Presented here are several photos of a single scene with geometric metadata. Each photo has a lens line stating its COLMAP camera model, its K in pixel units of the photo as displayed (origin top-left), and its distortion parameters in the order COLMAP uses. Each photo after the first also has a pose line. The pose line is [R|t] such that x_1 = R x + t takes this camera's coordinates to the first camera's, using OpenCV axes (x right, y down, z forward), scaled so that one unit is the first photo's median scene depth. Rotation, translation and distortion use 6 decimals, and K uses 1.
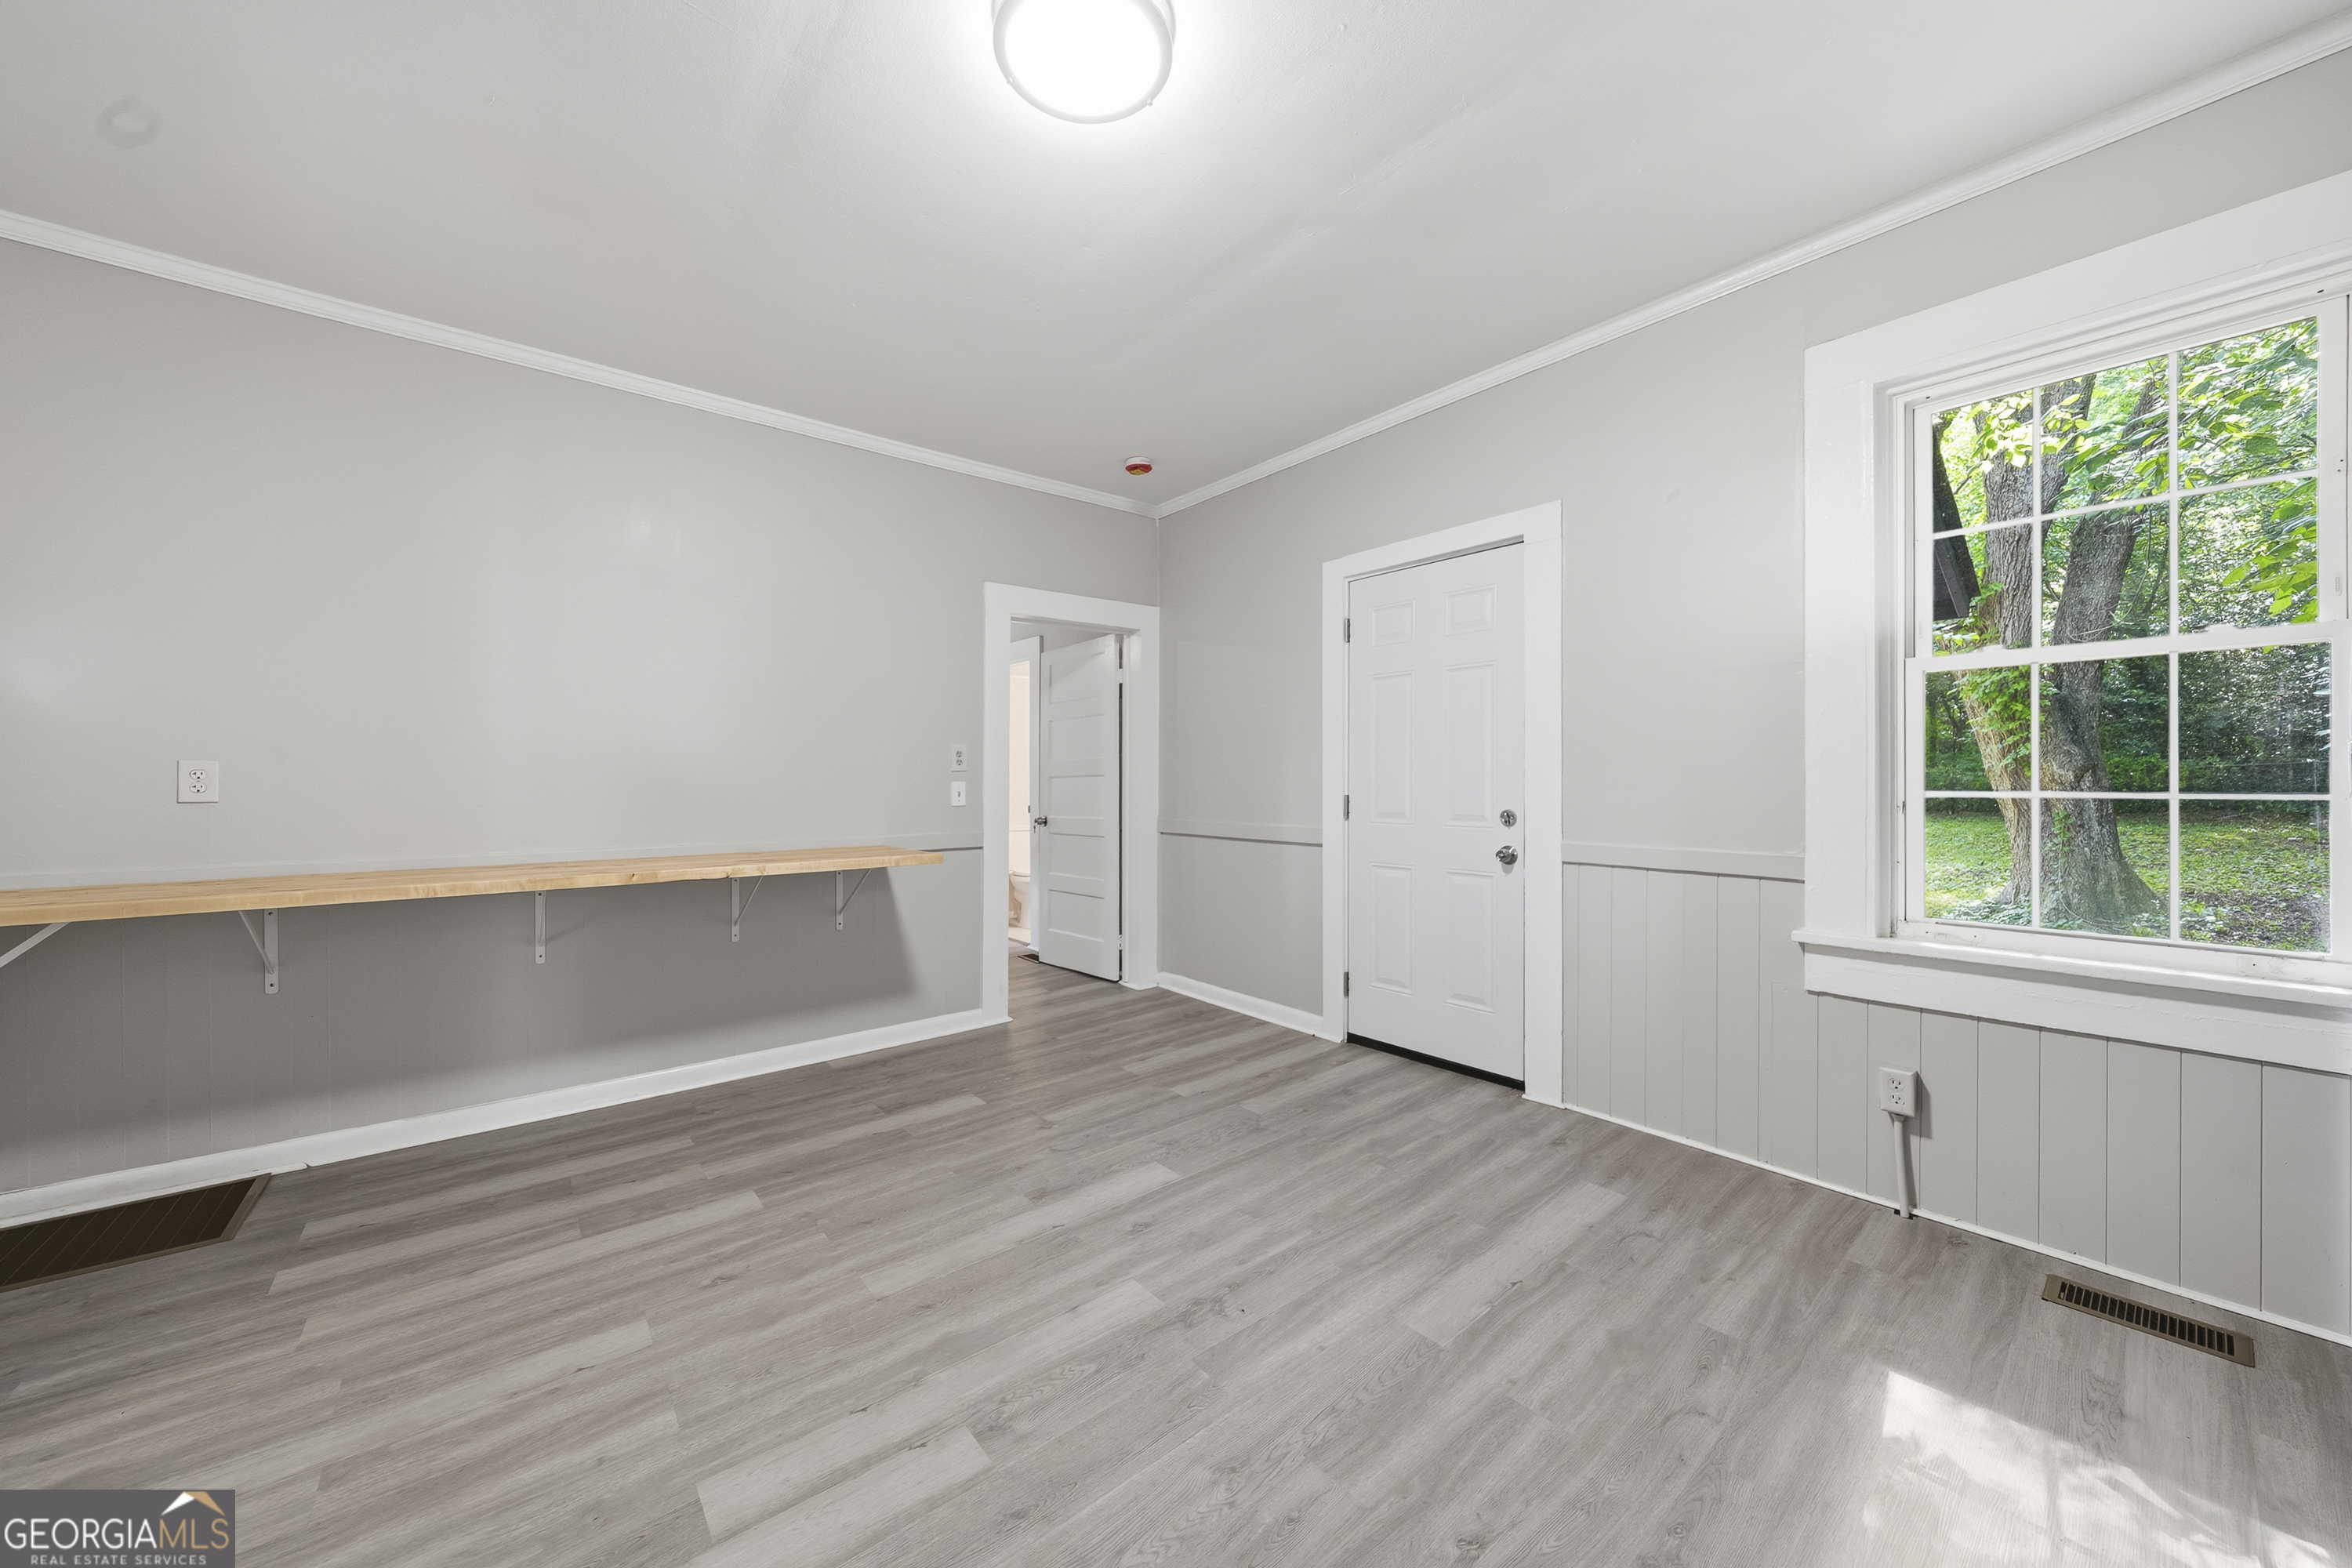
lens RADIAL K [[828.9, 0, 1185.6], [0, 828.9, 783.3], [0, 0, 1]] dist [-0.002601, -0.000369]
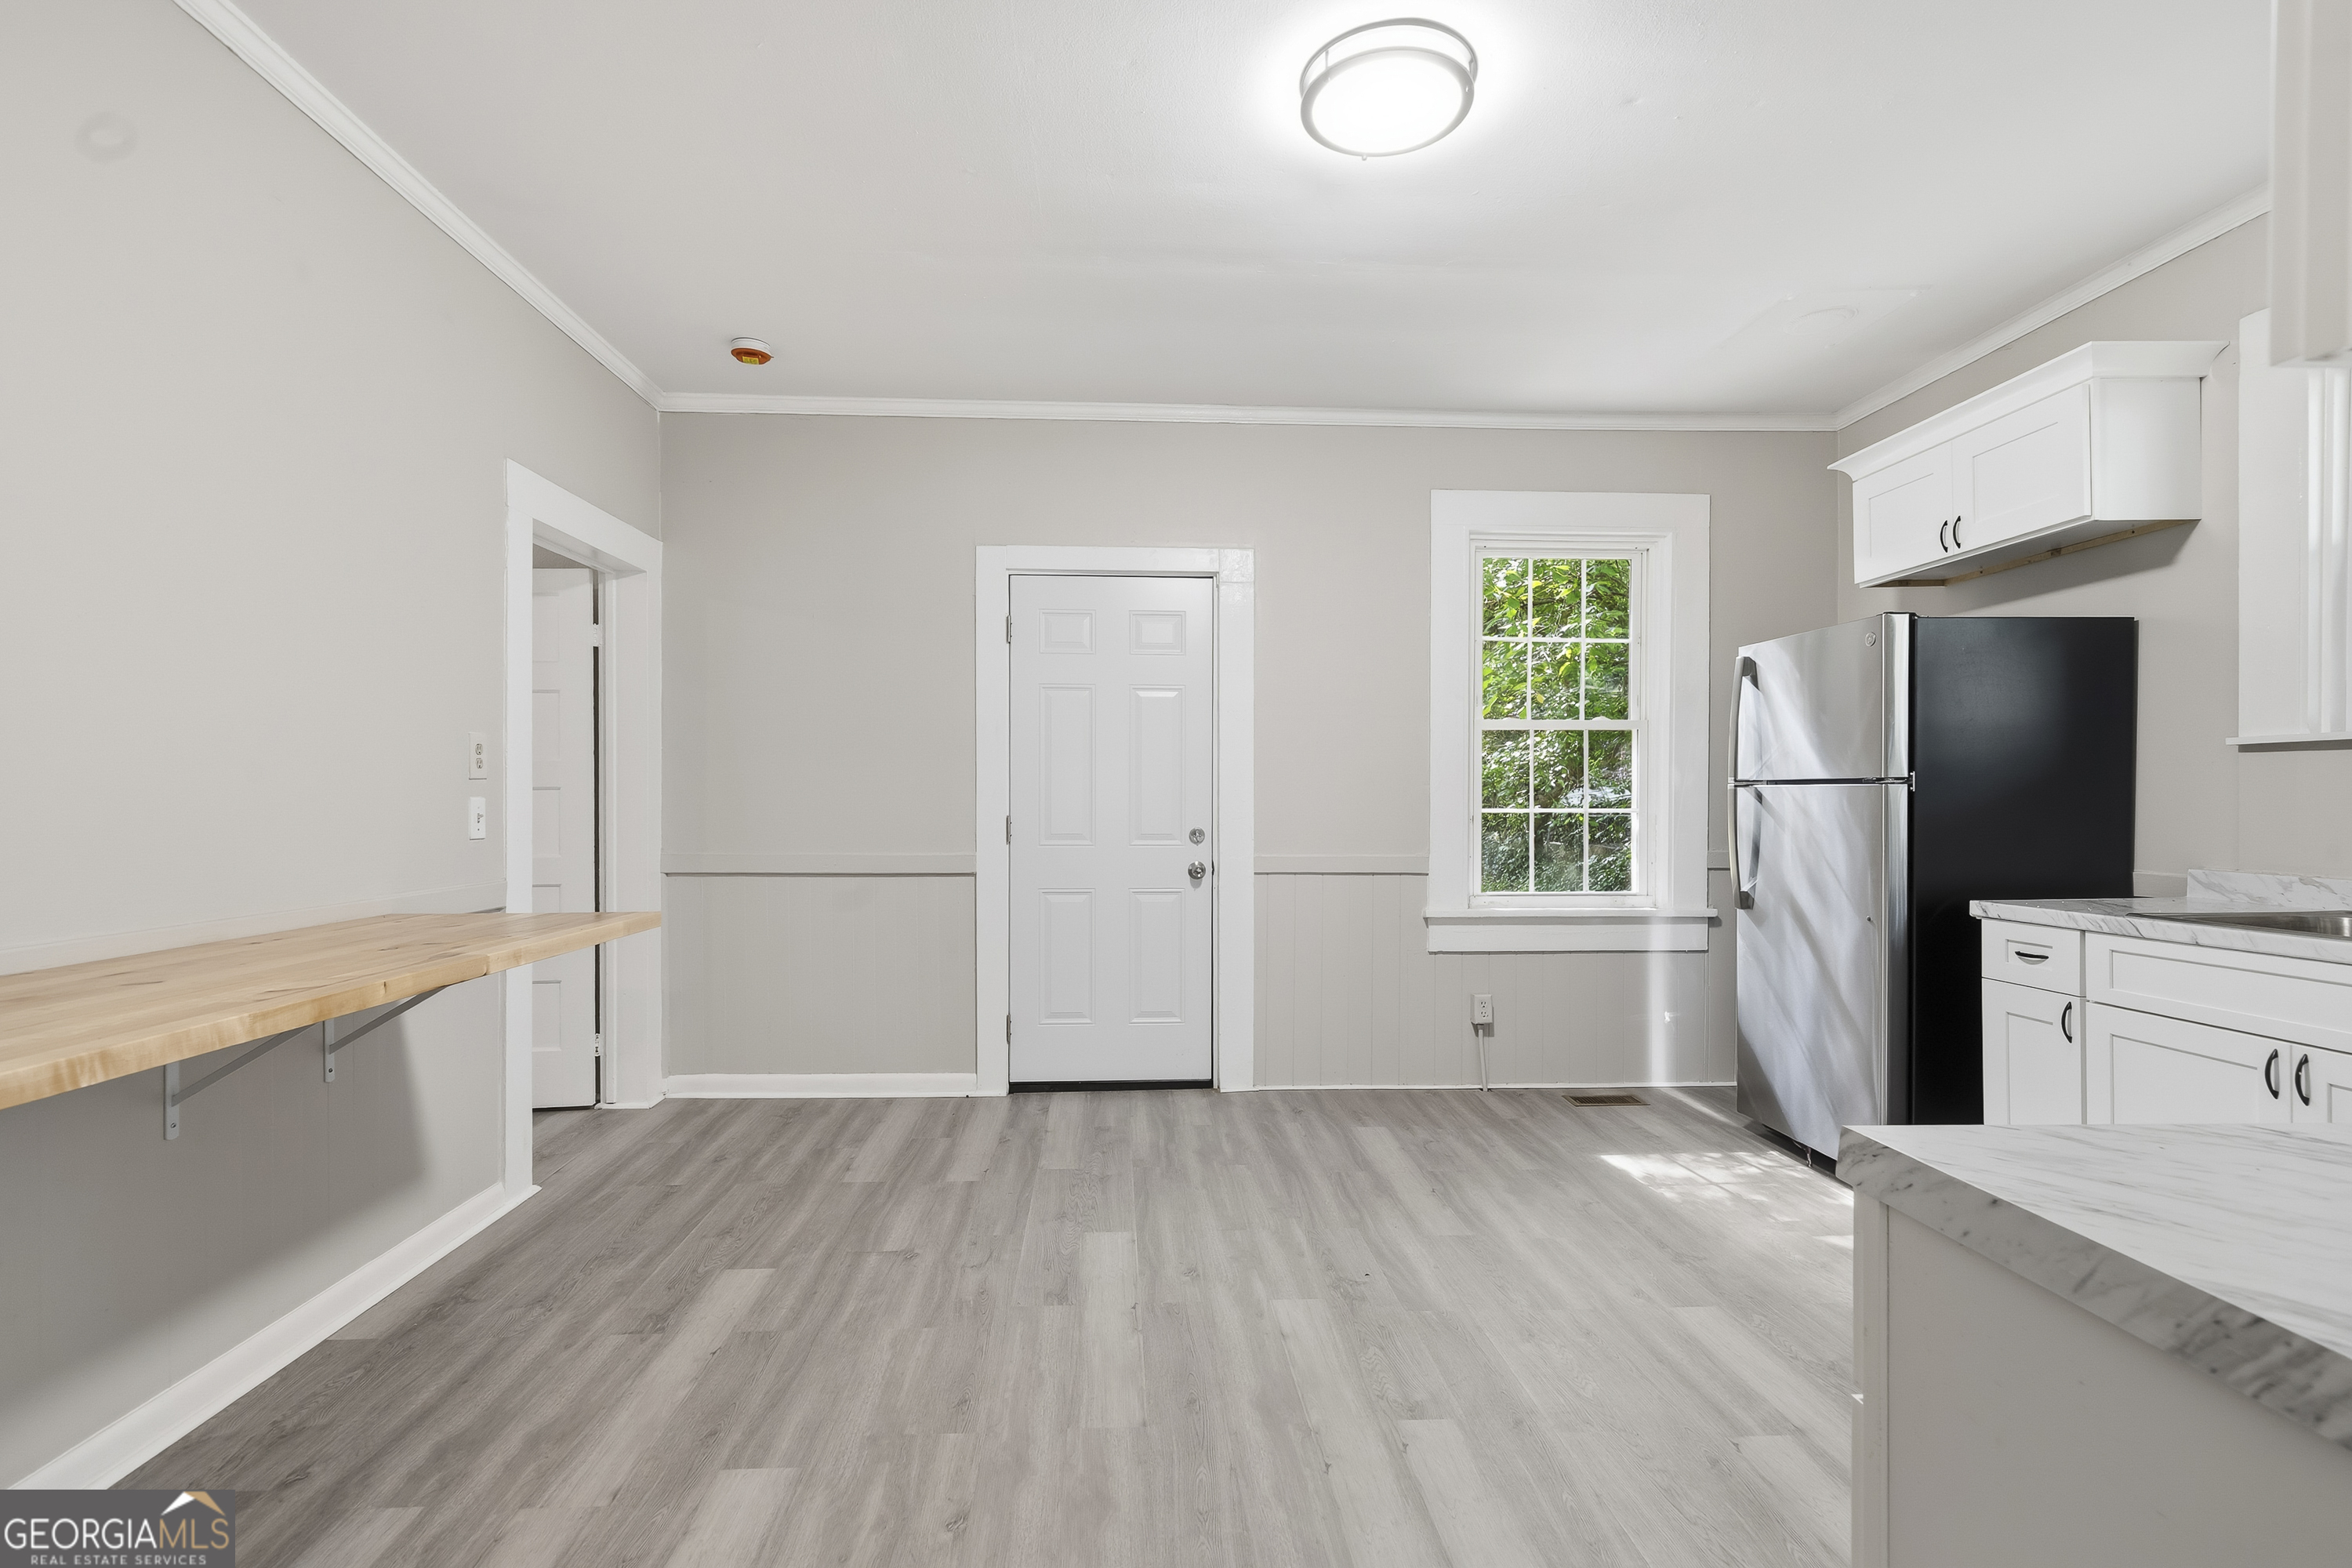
lens RADIAL K [[1065.1, 0, 1172.0], [0, 1065.1, 819.4], [0, 0, 1]] dist [0.000054, 0.000251]
pose [[0.600137, -0.008819, 0.799848, -0.868107], [-0.002753, 0.999911, 0.013090, 0.004081], [-0.799892, -0.010058, 0.600059, 0.251280]]
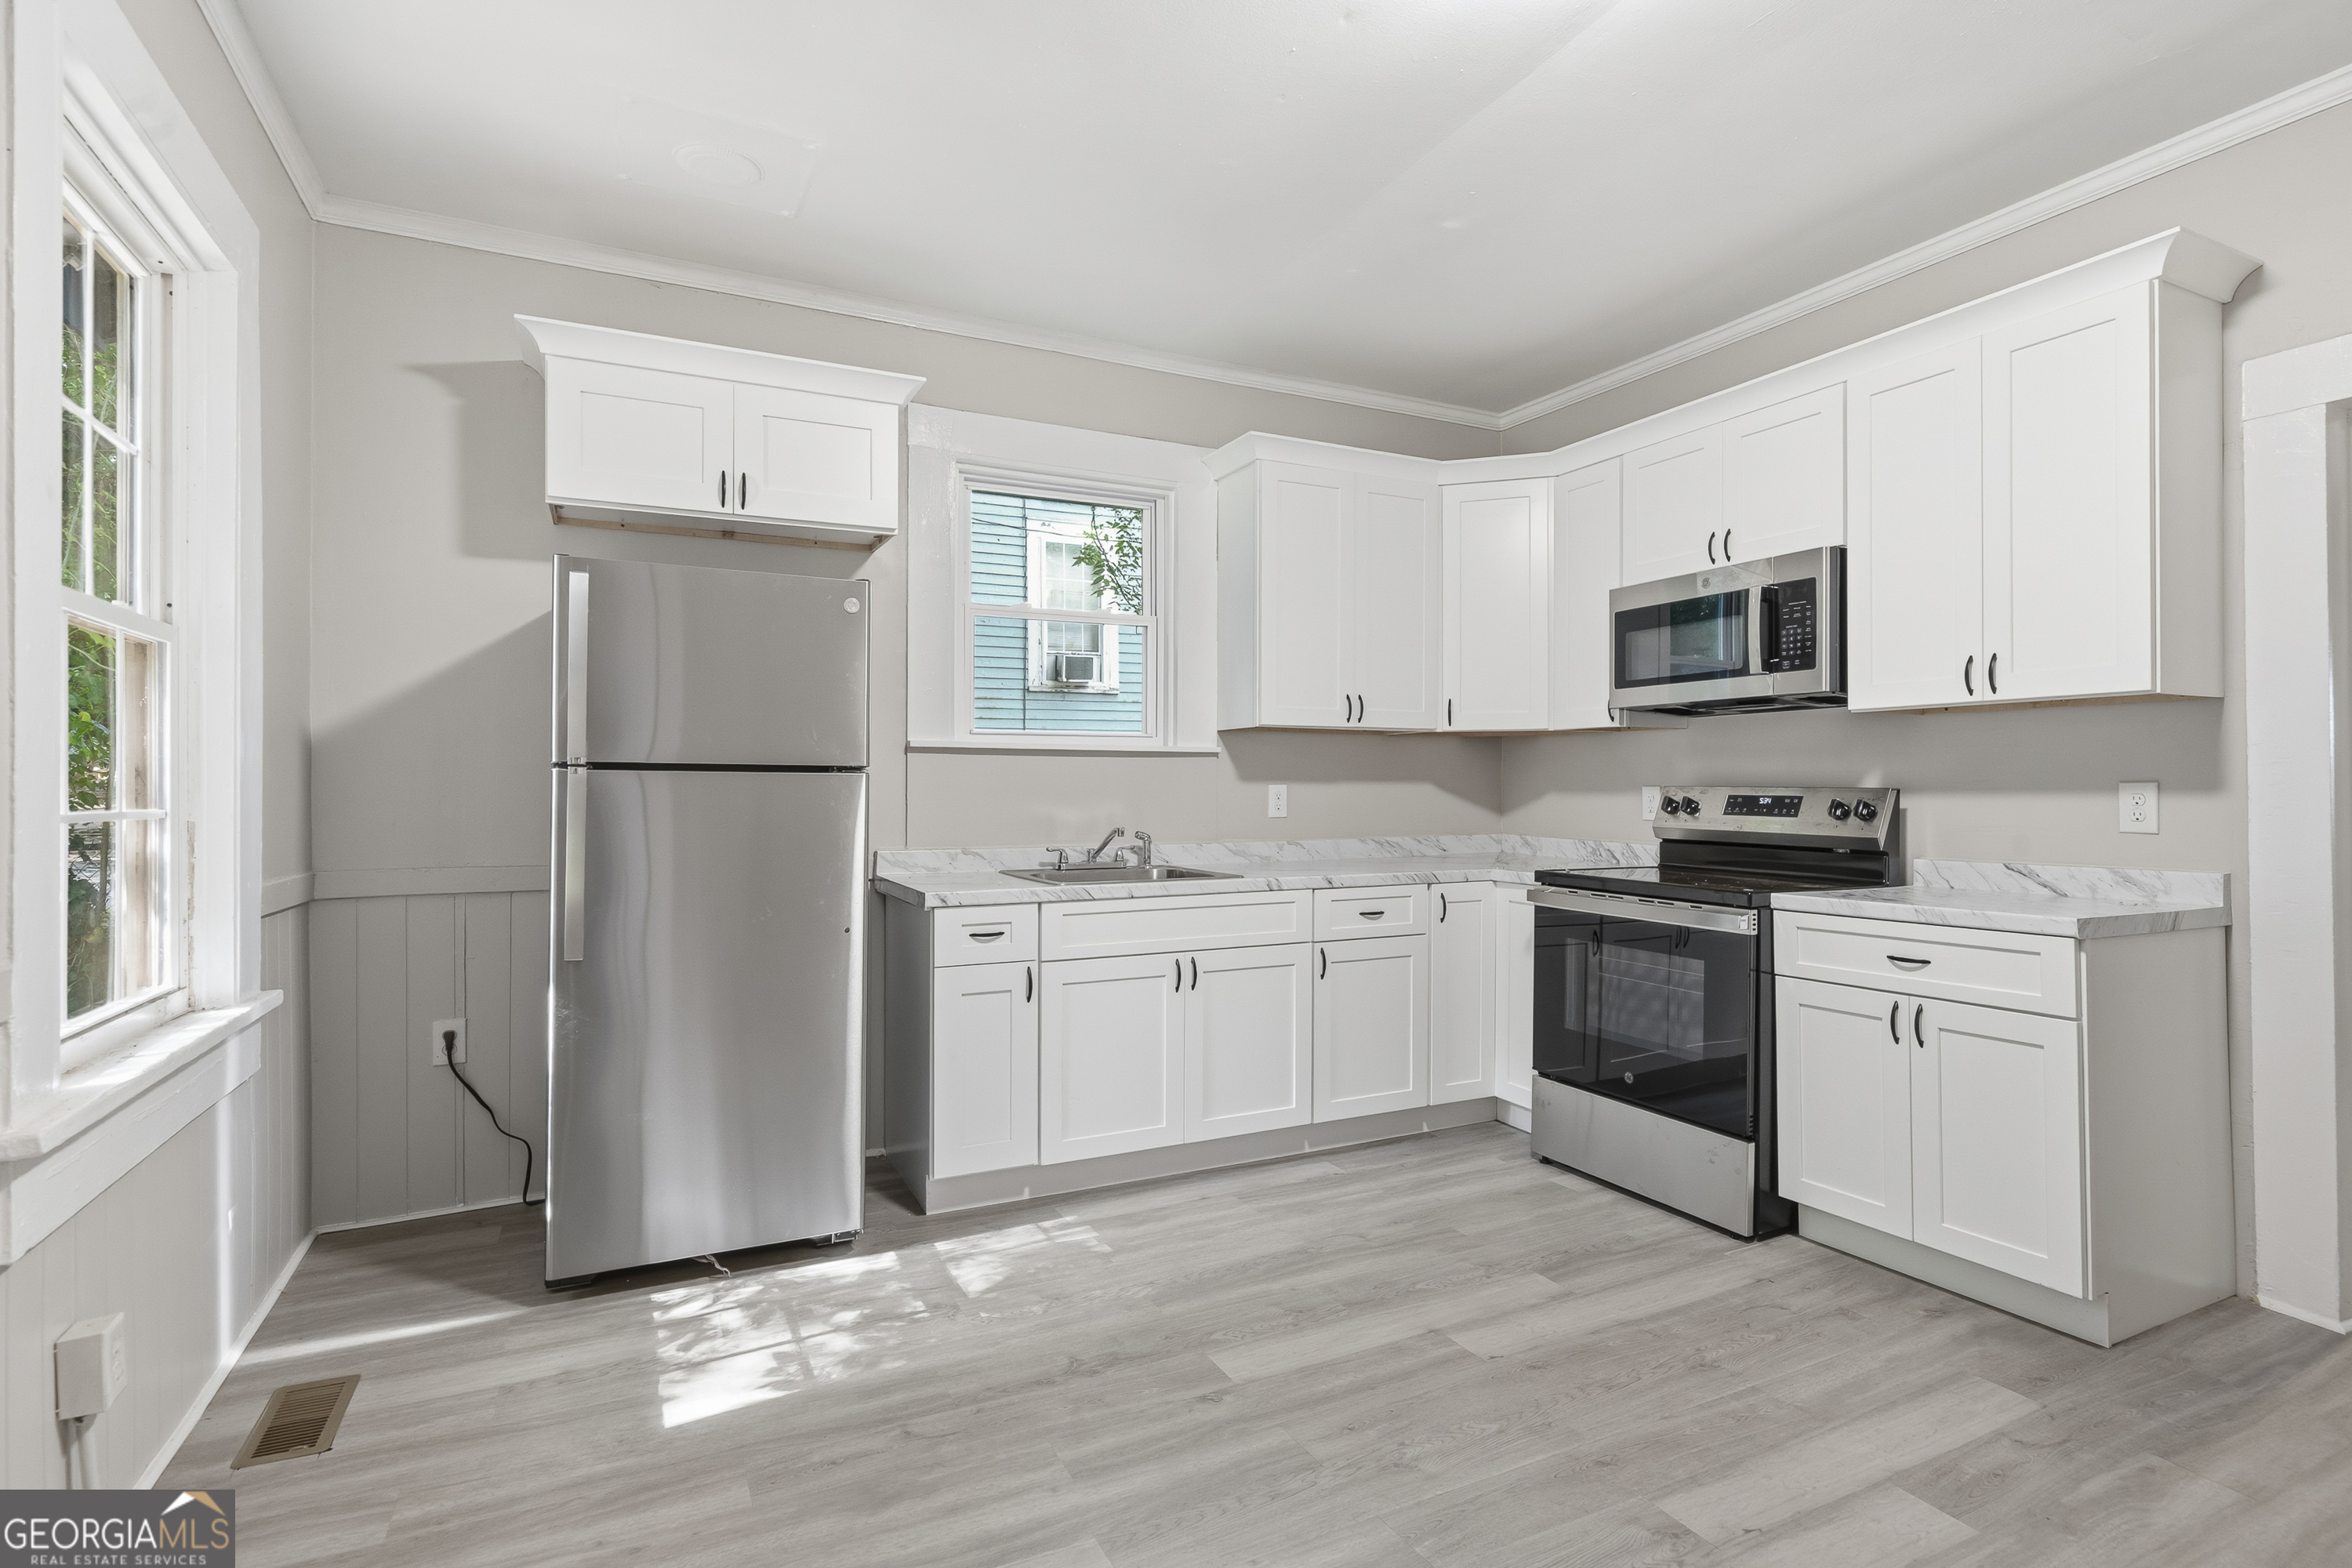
lens RADIAL K [[1130.7, 0, 1152.8], [0, 1130.7, 779.8], [0, 0, 1]] dist [0.000766, 0.000929]
pose [[-0.968576, 0.008587, 0.248571, -0.002962], [0.006152, 0.999925, -0.010573, -0.002567], [-0.248643, -0.008711, -0.968556, 1.326826]]
